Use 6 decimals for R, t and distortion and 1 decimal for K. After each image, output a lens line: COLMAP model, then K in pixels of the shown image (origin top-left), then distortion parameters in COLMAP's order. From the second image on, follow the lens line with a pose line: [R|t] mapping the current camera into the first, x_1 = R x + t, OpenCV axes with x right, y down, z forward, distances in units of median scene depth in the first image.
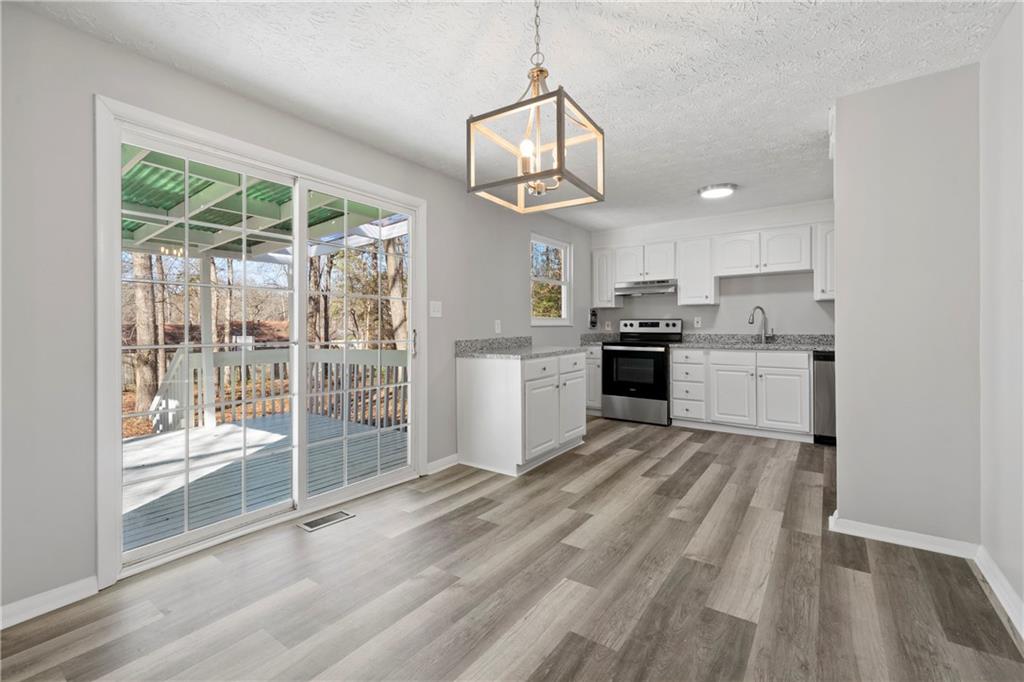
lens RADIAL K [[447.7, 0, 499.9], [0, 447.7, 328.3], [0, 0, 1]] dist [-0.000860, 0.000104]
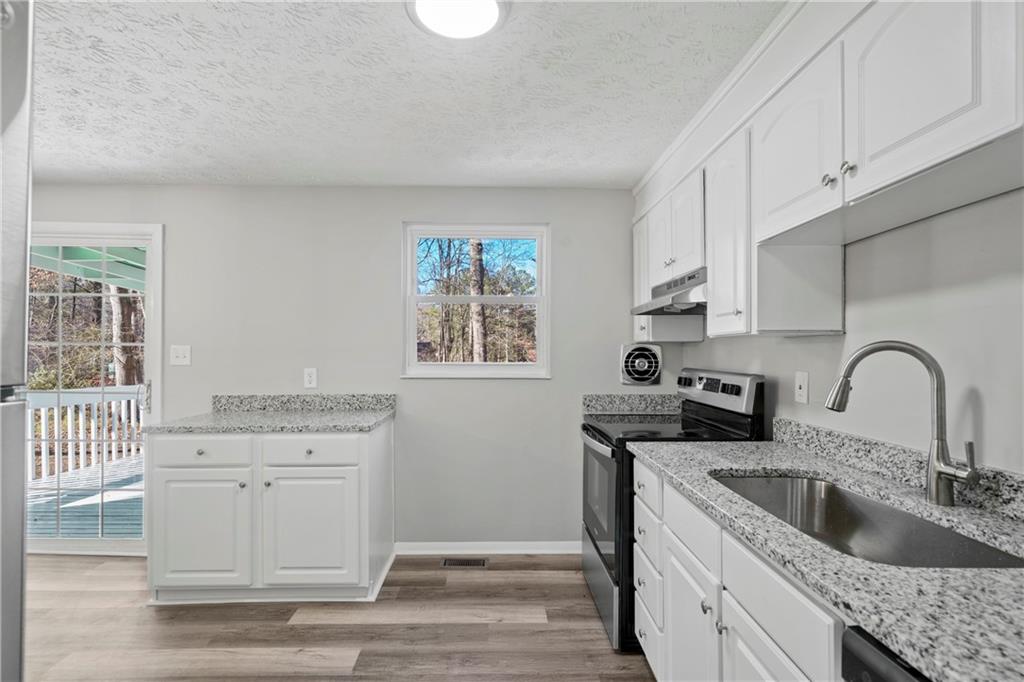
lens RADIAL K [[491.2, 0, 500.7], [0, 491.2, 349.1], [0, 0, 1]] dist [0.000402, -0.000005]
pose [[0.607017, 0.005232, -0.794672, 0.678707], [-0.012253, 0.999921, -0.002775, -0.043172], [0.794595, 0.011422, 0.607033, 0.689638]]
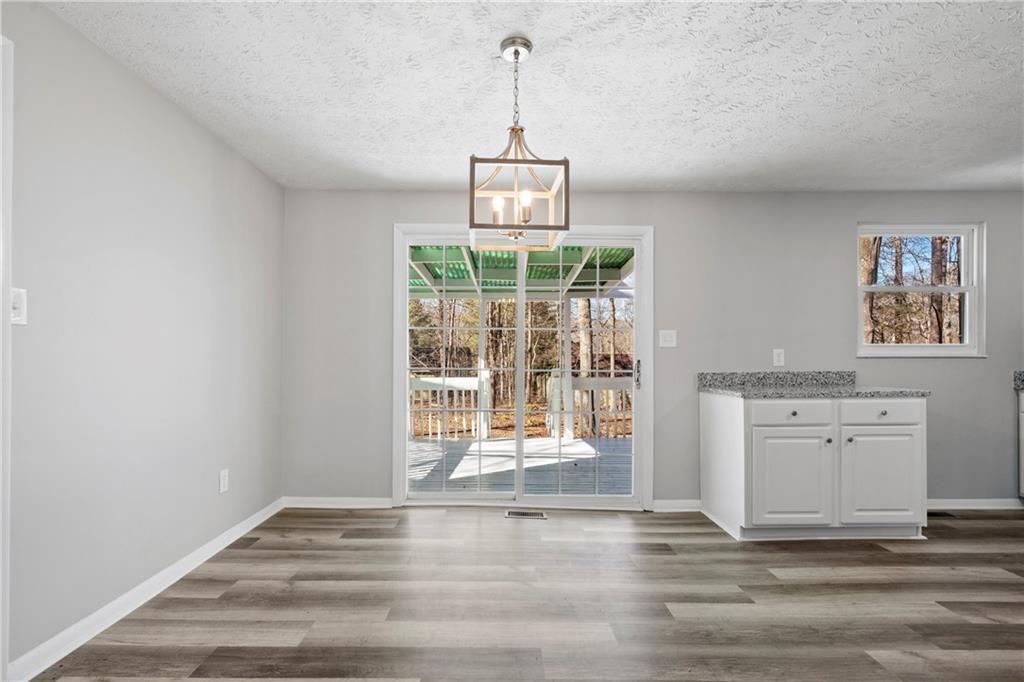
lens RADIAL K [[486.4, 0, 501.0], [0, 486.4, 357.0], [0, 0, 1]] dist [0.001908, 0.000582]
pose [[0.592441, 0.004738, -0.805600, 0.352699], [-0.006831, 0.999976, 0.000858, -0.001830], [0.805585, 0.004995, 0.592459, 0.085287]]
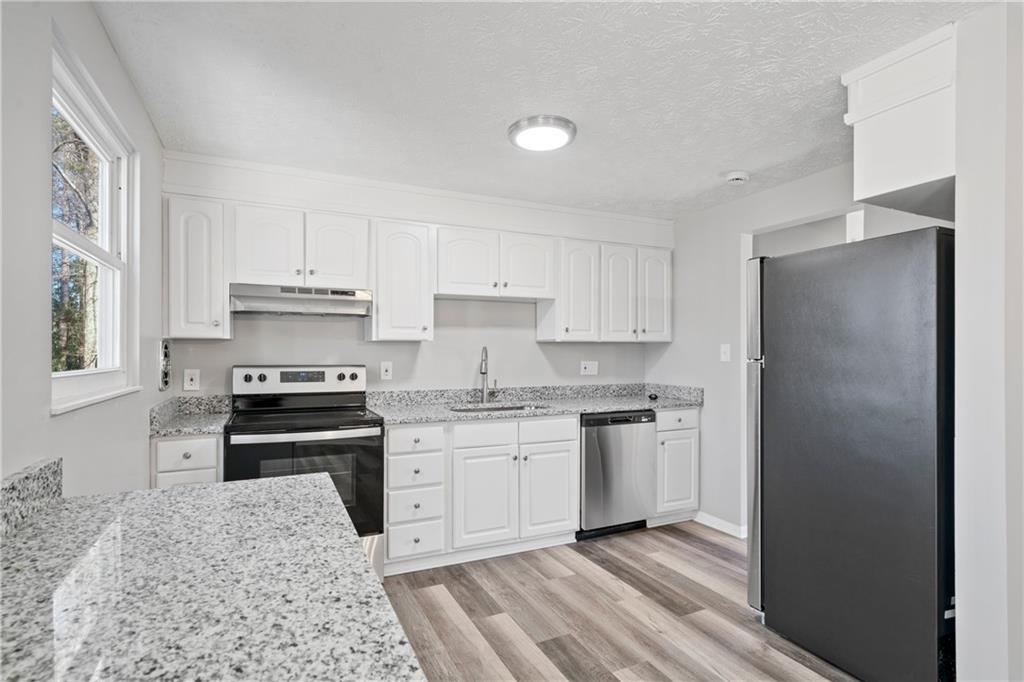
lens RADIAL K [[495.0, 0, 502.1], [0, 495.0, 354.6], [0, 0, 1]] dist [0.001037, 0.000171]
pose [[0.475579, 0.004310, 0.879663, -0.049187], [0.000449, 0.999987, -0.005143, -0.034874], [-0.879673, 0.002841, 0.475571, 0.650937]]
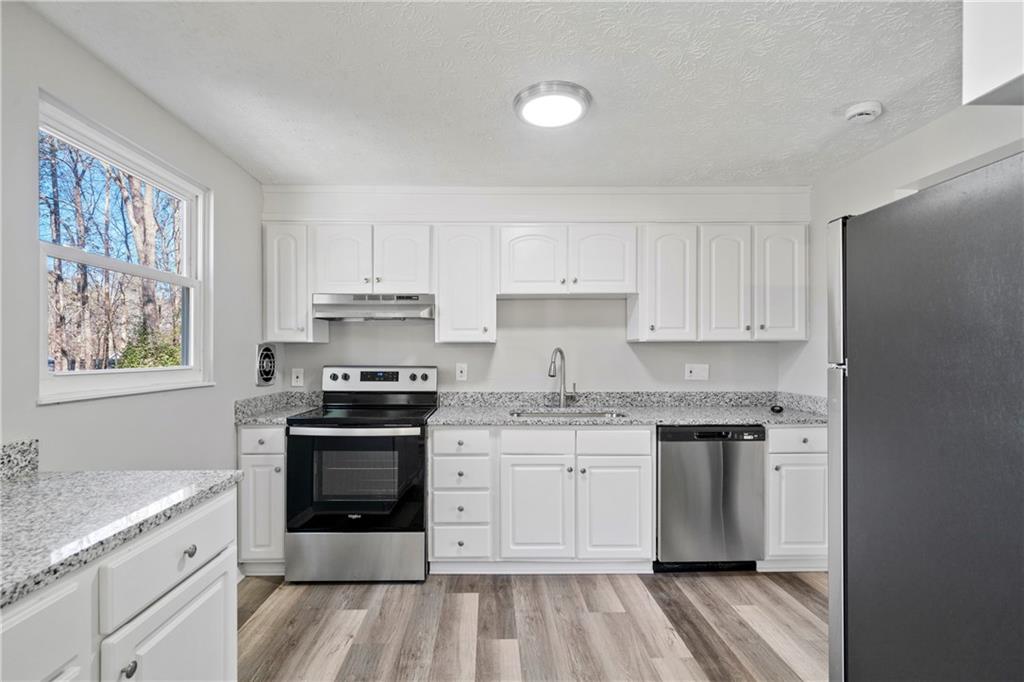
lens RADIAL K [[476.3, 0, 503.2], [0, 476.3, 355.8], [0, 0, 1]] dist [-0.000021, 0.000043]
pose [[0.788154, 0.004023, 0.615464, 0.116844], [-0.002057, 0.999990, -0.003901, -0.036500], [-0.615474, 0.001808, 0.788155, 0.544723]]
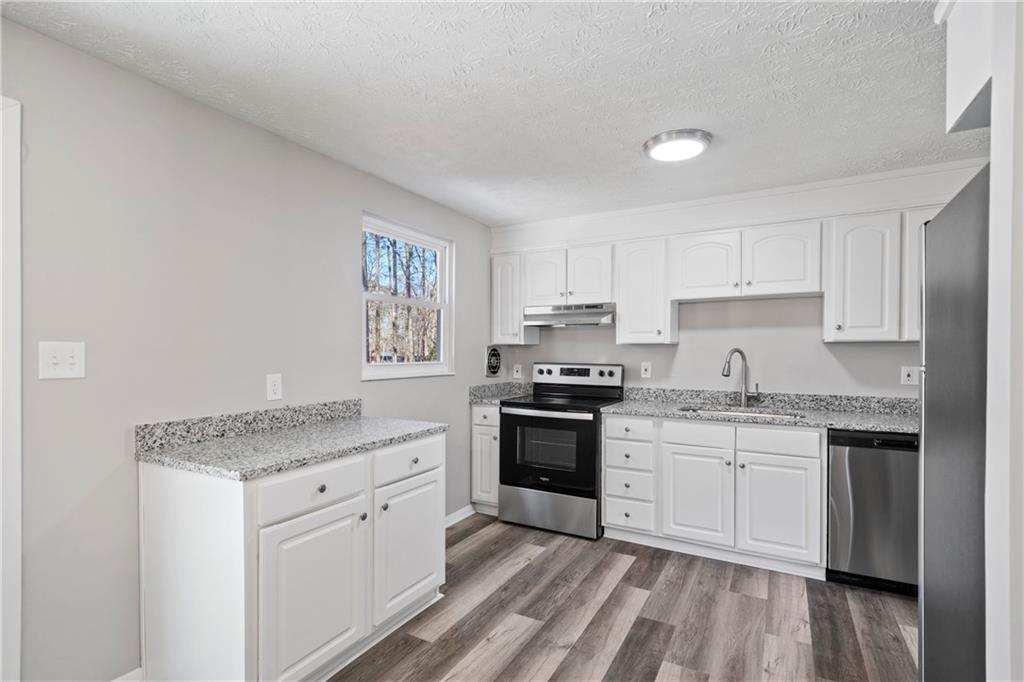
lens RADIAL K [[499.9, 0, 502.9], [0, 499.9, 356.2], [0, 0, 1]] dist [0.001140, 0.000064]
pose [[0.992447, 0.008508, 0.122376, 0.166700], [-0.008891, 0.999957, 0.002585, -0.038144], [-0.122349, -0.003653, 0.992480, 0.347087]]
